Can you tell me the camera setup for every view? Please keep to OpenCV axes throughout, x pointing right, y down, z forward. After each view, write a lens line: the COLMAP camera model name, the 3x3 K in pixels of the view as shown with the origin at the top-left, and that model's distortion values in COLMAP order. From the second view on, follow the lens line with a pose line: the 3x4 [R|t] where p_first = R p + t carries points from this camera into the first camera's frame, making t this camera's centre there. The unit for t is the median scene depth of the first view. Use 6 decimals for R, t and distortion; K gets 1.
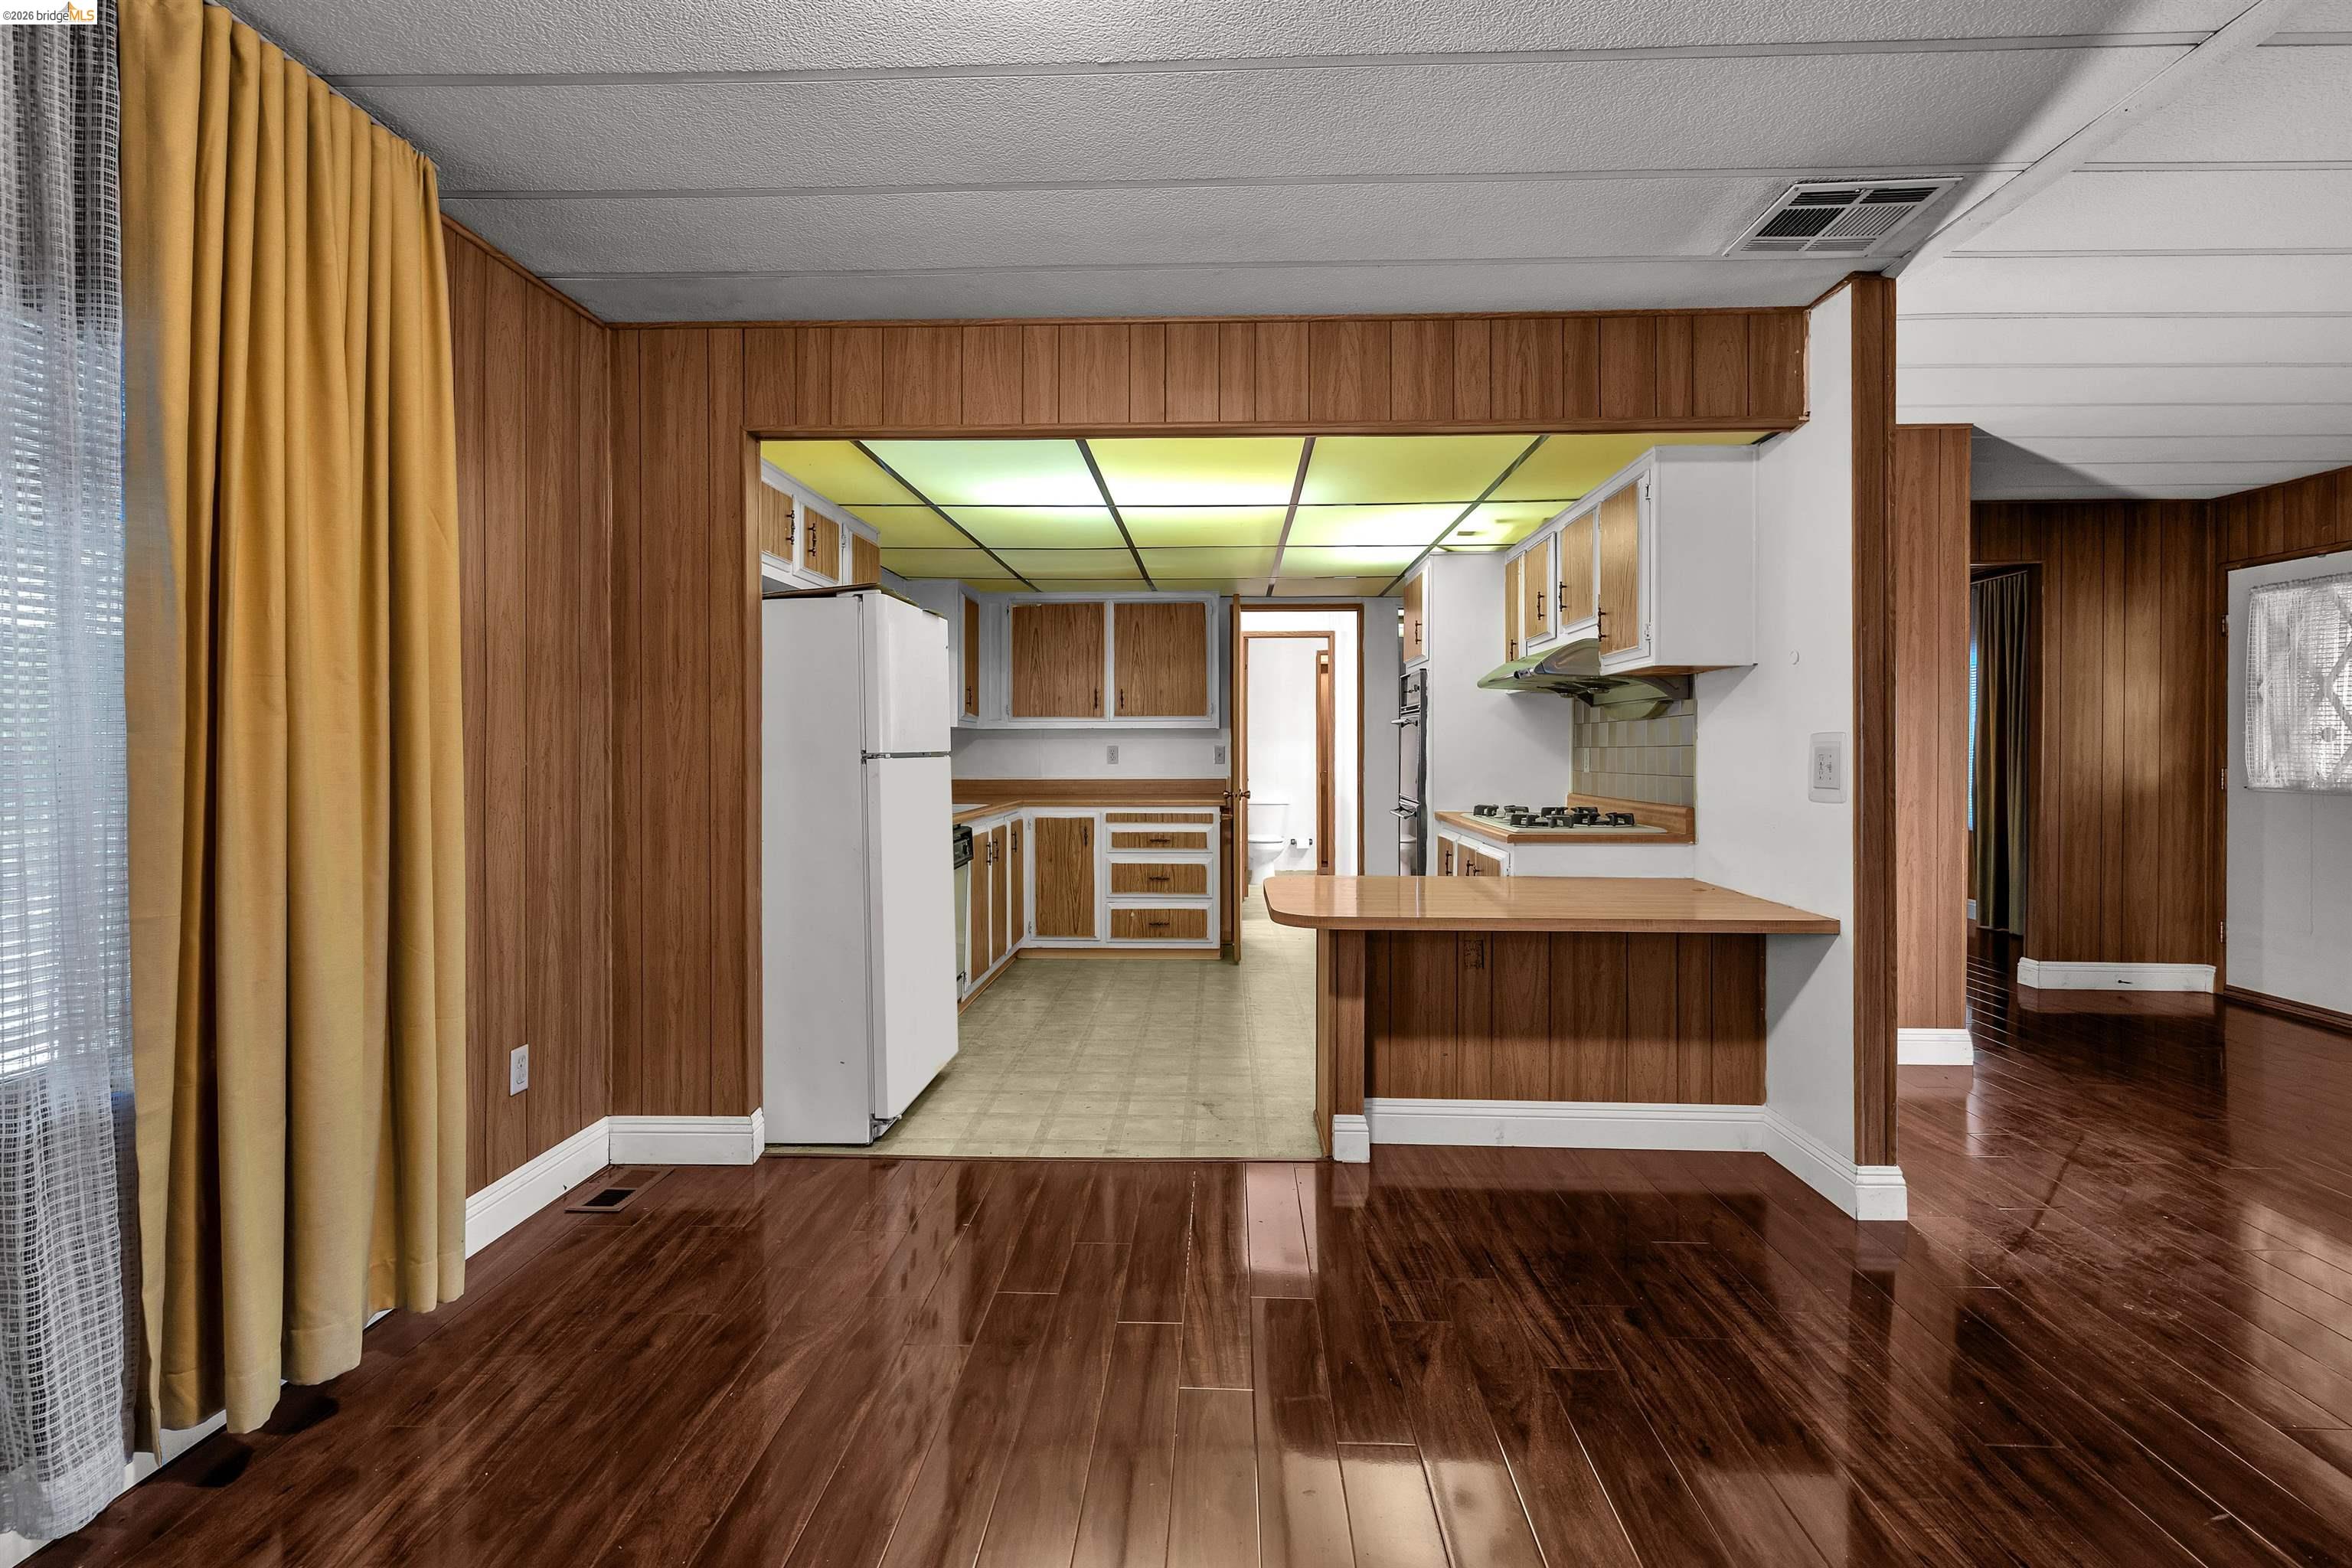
lens RADIAL K [[1084.0, 0, 1177.5], [0, 1084.0, 745.9], [0, 0, 1]] dist [-0.006192, 0.003195]
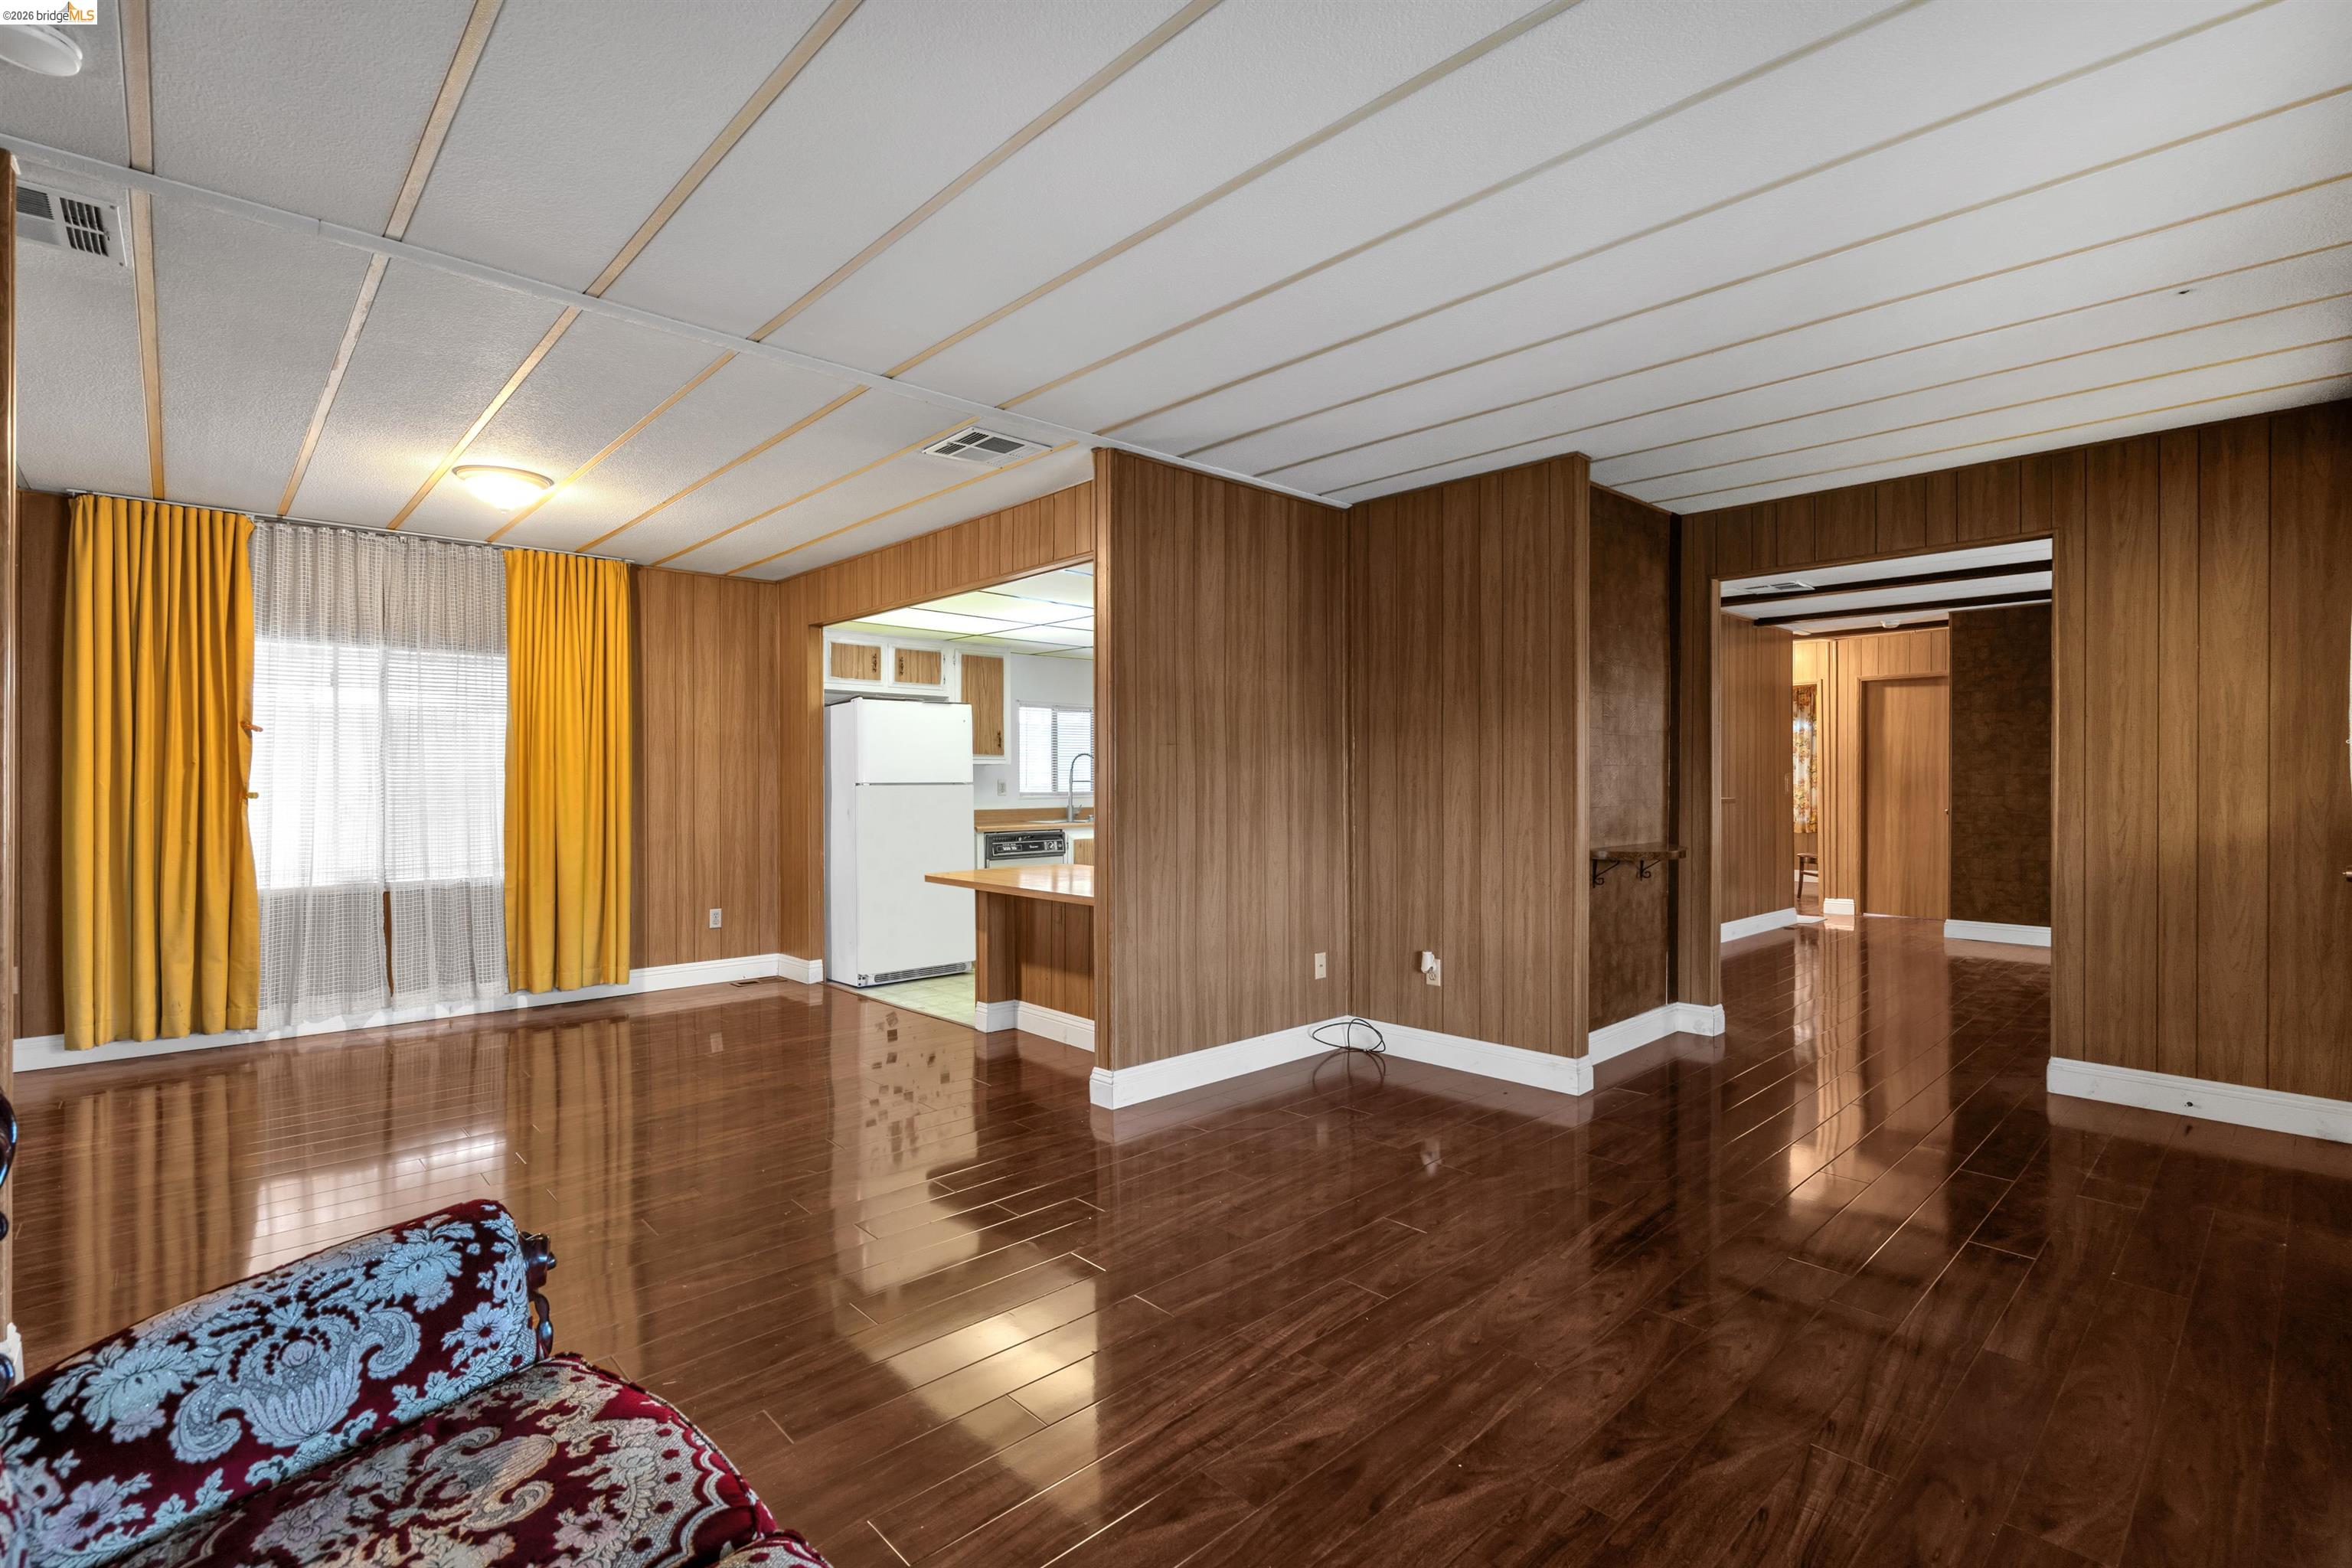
lens RADIAL K [[1084.0, 0, 1183.3], [0, 1084.0, 783.9], [0, 0, 1]] dist [-0.006192, 0.003195]
pose [[0.707381, -0.000849, -0.706832, 1.439066], [0.002808, 0.999995, 0.001609, 0.006676], [0.706827, -0.003123, 0.707379, 0.050620]]
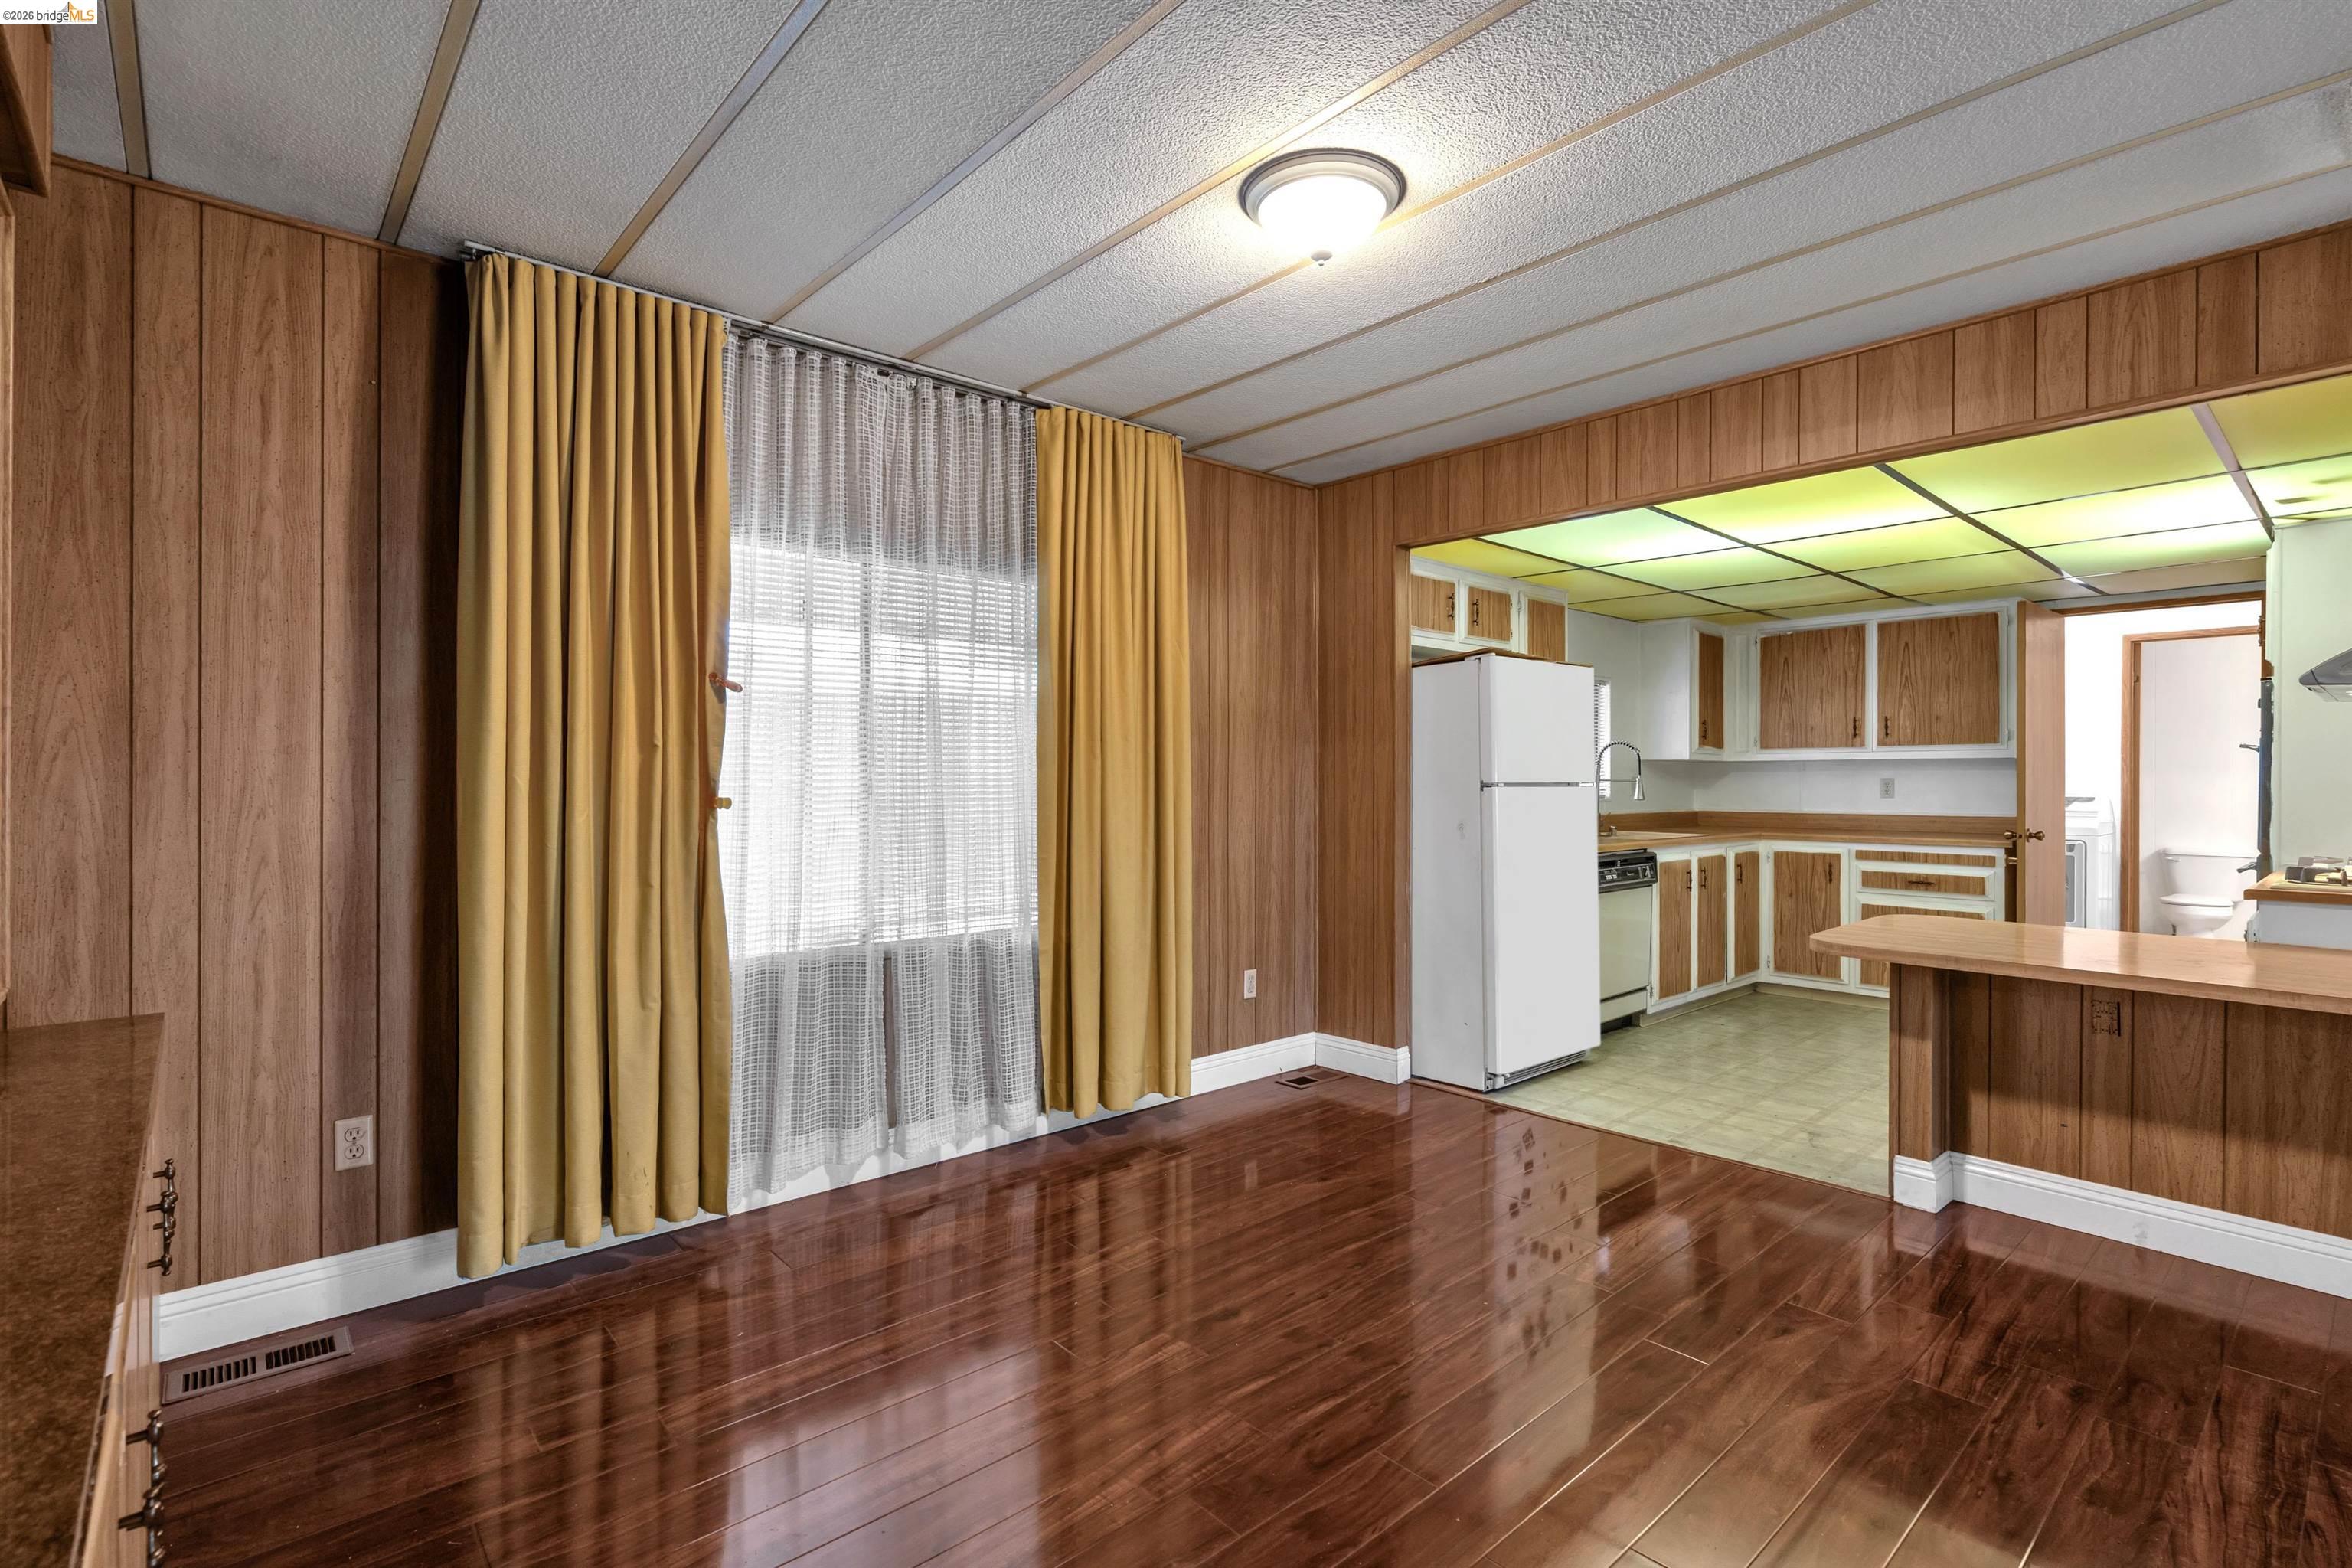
lens RADIAL K [[1084.0, 0, 1174.2], [0, 1084.0, 782.6], [0, 0, 1]] dist [-0.006192, 0.003195]
pose [[0.690926, 0.004791, -0.722910, 0.374592], [-0.001819, 0.999986, 0.004889, 0.000900], [0.722923, -0.002062, 0.690925, -0.136126]]
